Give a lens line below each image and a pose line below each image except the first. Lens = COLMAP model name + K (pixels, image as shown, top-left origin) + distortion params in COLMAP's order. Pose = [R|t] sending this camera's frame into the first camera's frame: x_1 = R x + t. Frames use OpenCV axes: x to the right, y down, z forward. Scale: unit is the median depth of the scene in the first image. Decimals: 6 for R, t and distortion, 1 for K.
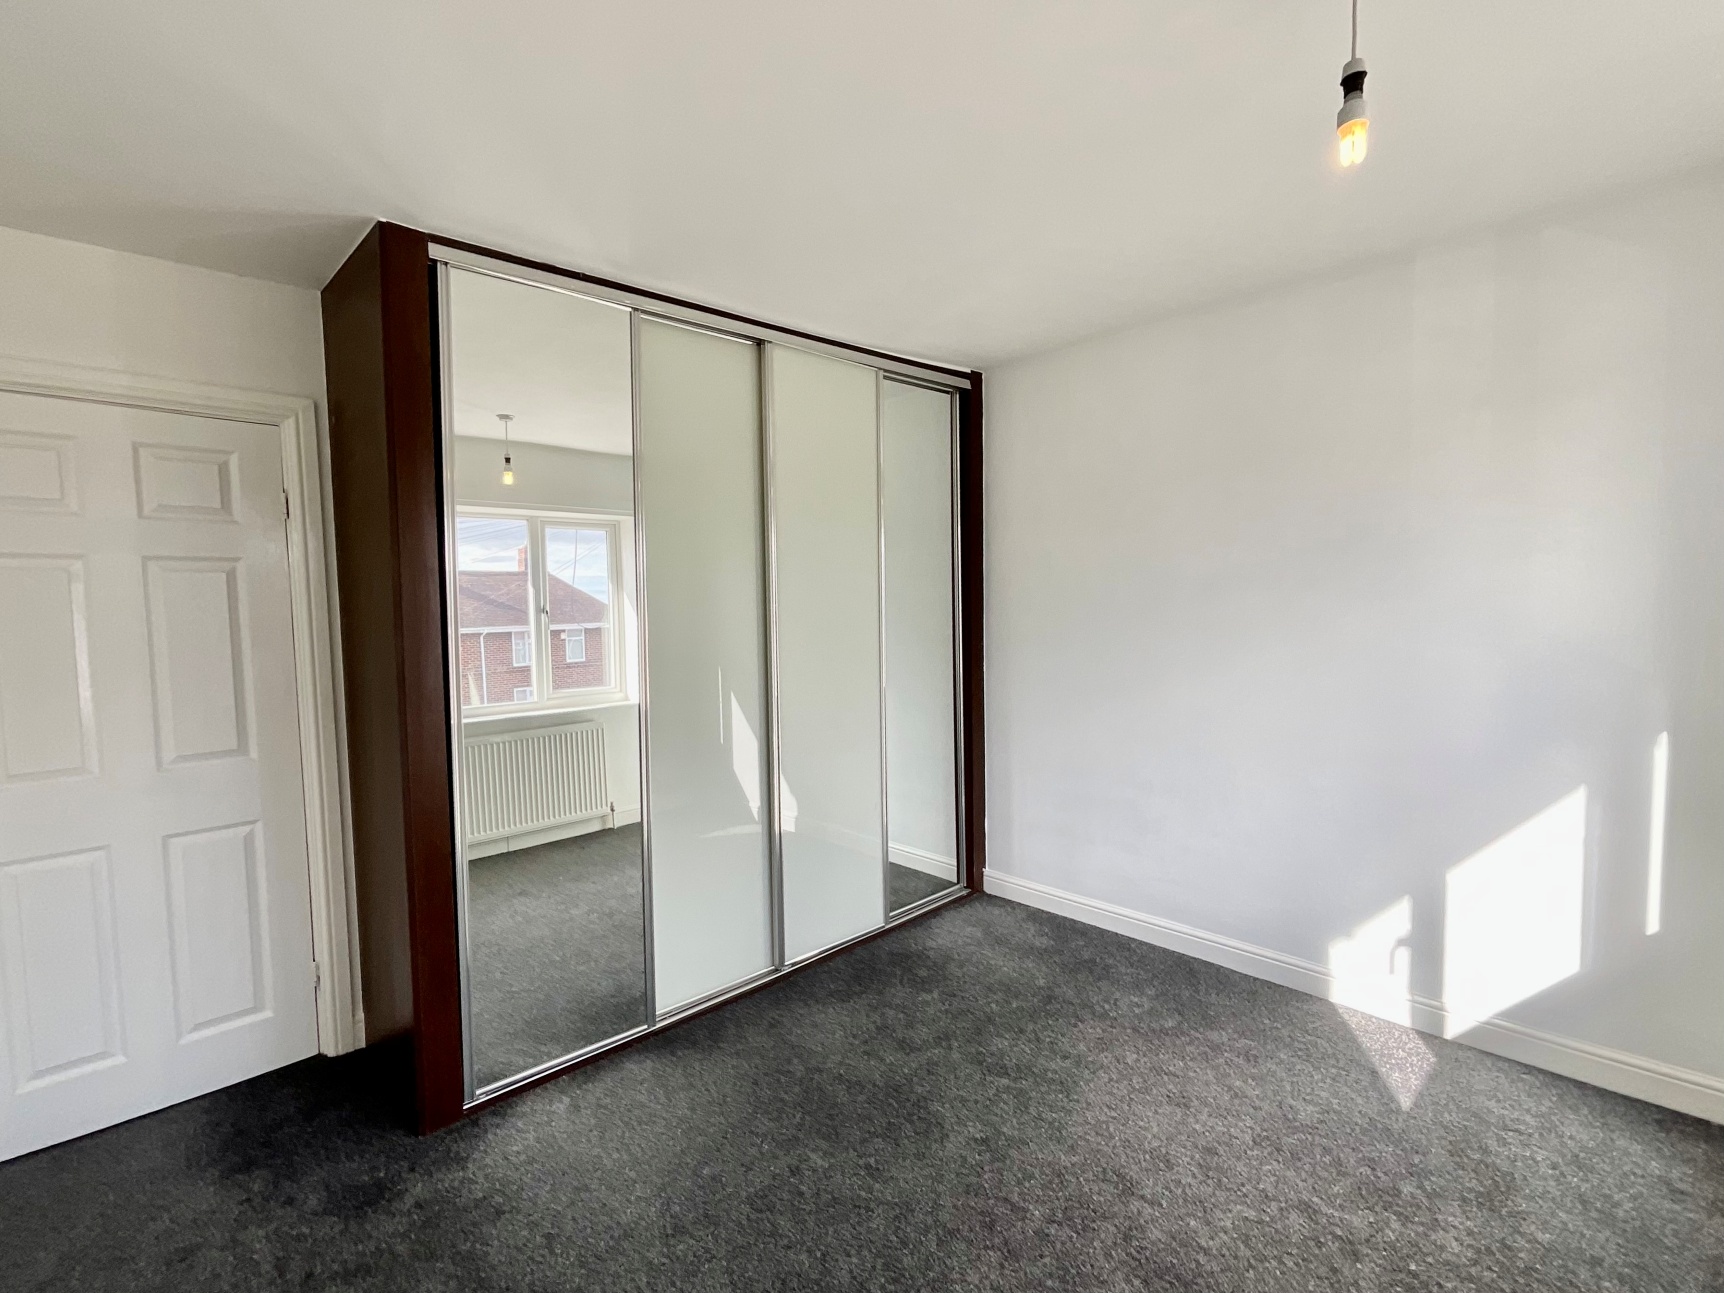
lens RADIAL K [[777.8, 0, 862.0], [0, 777.8, 646.5], [0, 0, 1]] dist [-0.001527, 0.000416]
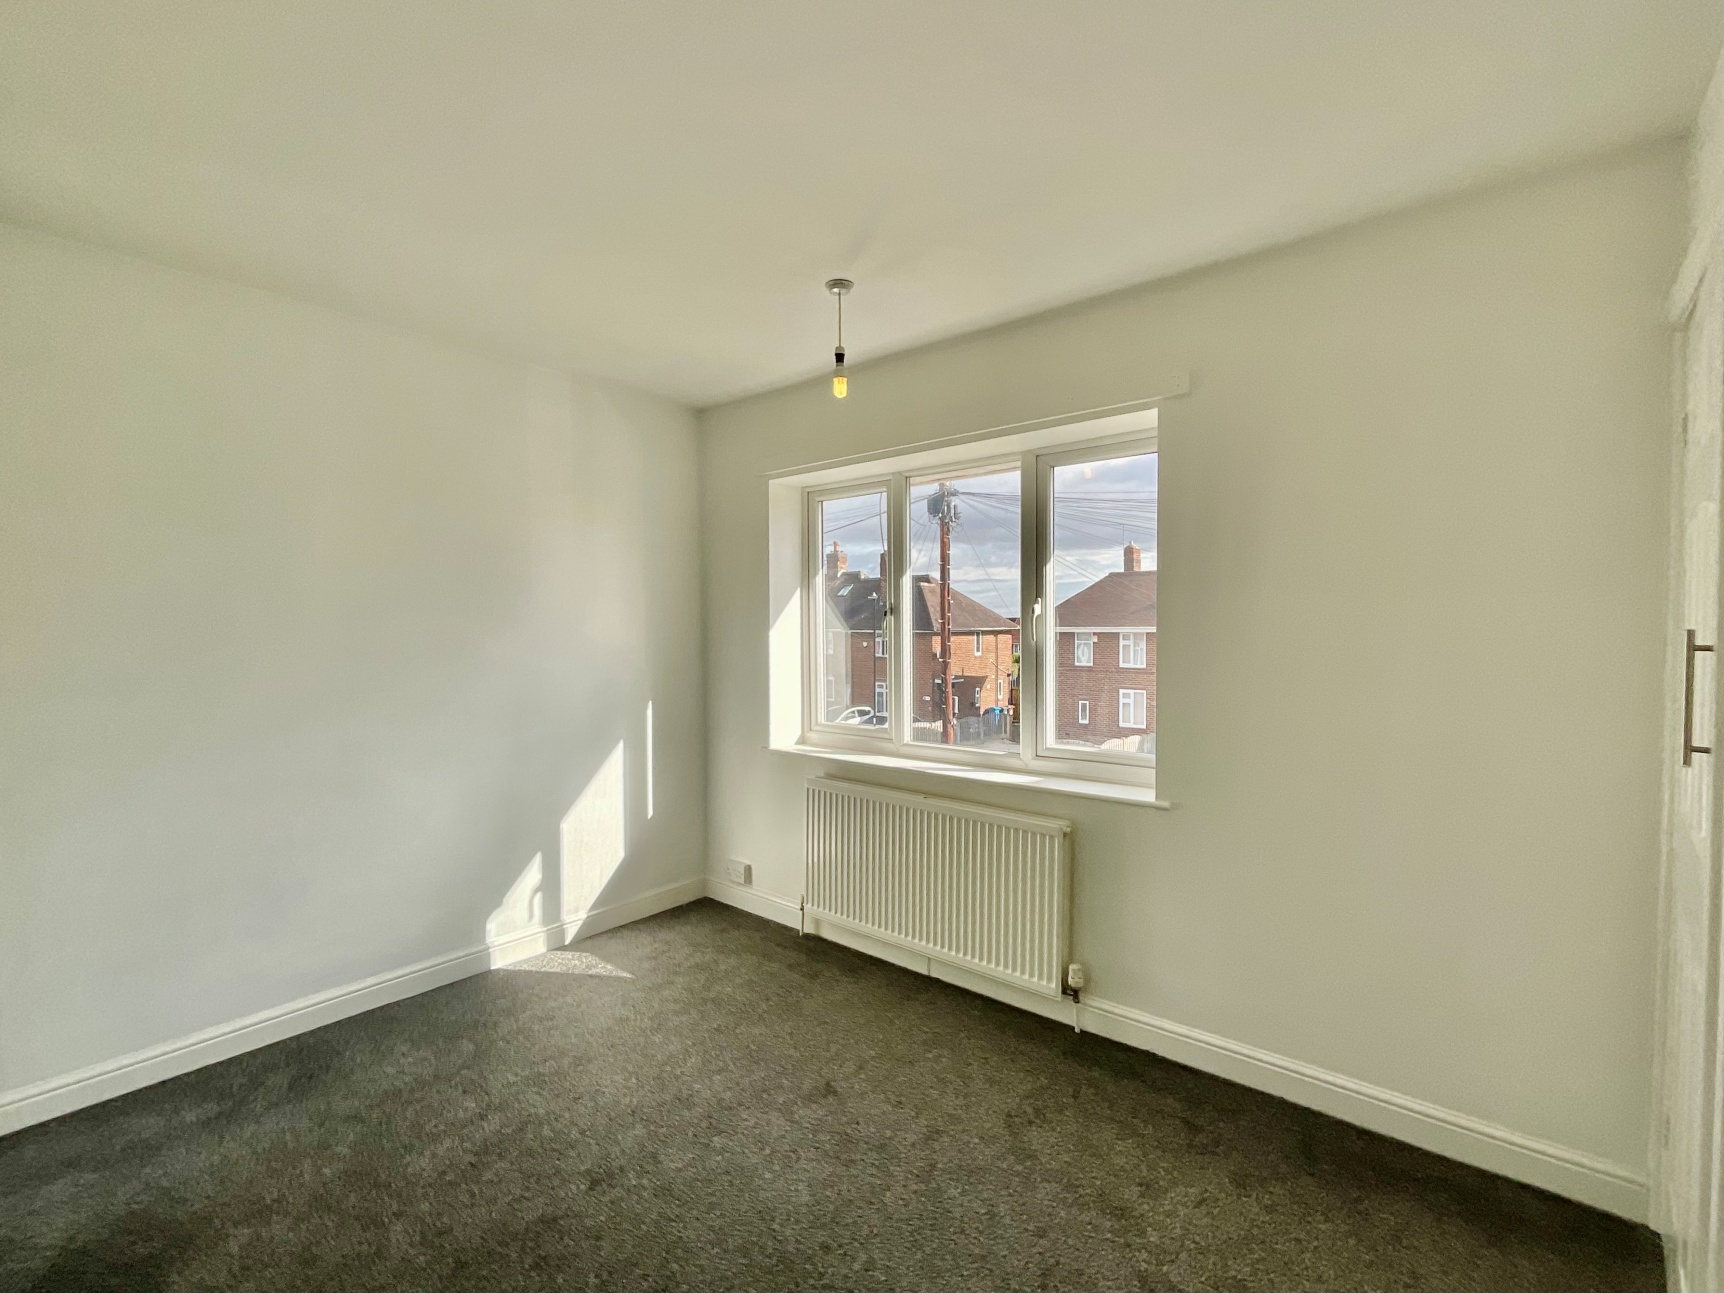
lens RADIAL K [[777.8, 0, 862.0], [0, 777.8, 646.5], [0, 0, 1]] dist [-0.001527, 0.000416]
pose [[-0.092962, -0.020094, 0.995467, -0.689868], [0.062585, 0.997701, 0.025983, -0.025170], [-0.993701, 0.064716, -0.091490, 0.603310]]
